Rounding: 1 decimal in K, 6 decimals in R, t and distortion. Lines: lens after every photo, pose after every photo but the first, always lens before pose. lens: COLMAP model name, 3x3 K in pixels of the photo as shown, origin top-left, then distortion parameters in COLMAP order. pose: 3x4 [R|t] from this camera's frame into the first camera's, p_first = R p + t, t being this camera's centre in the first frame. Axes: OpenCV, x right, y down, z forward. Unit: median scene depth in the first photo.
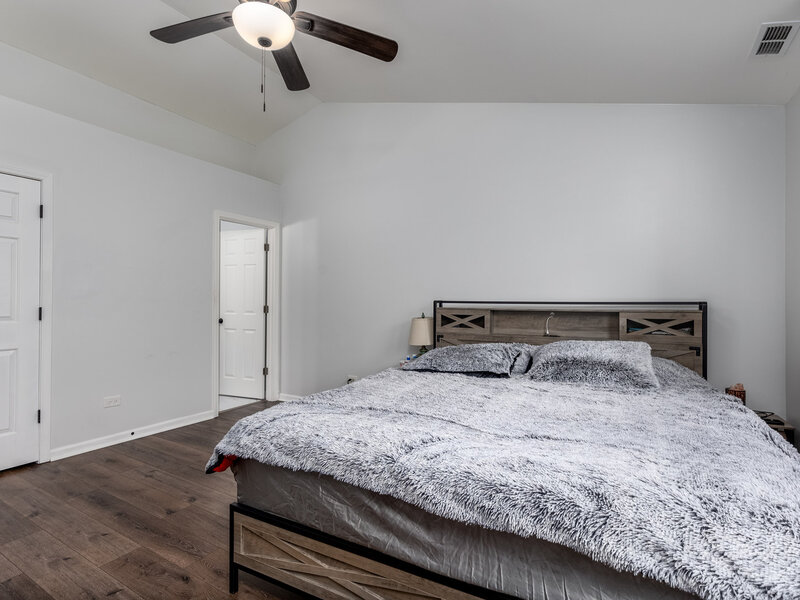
lens RADIAL K [[404.9, 0, 410.7], [0, 404.9, 298.8], [0, 0, 1]] dist [0.003765, 0.000681]
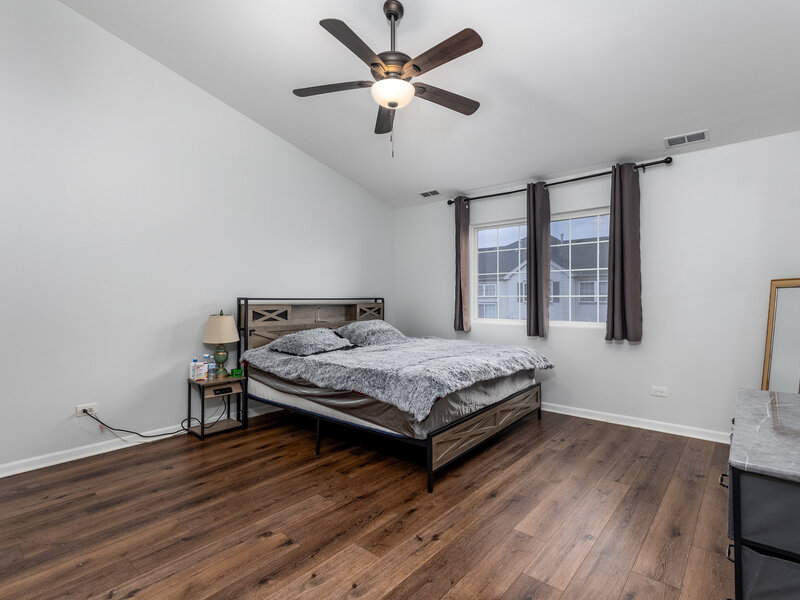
lens RADIAL K [[404.9, 0, 410.7], [0, 404.9, 298.8], [0, 0, 1]] dist [0.003765, 0.000681]
pose [[0.171581, -0.004893, 0.985158, -0.974475], [-0.004758, 0.999972, 0.005796, -0.000924], [-0.985159, -0.005682, 0.171553, 0.416056]]
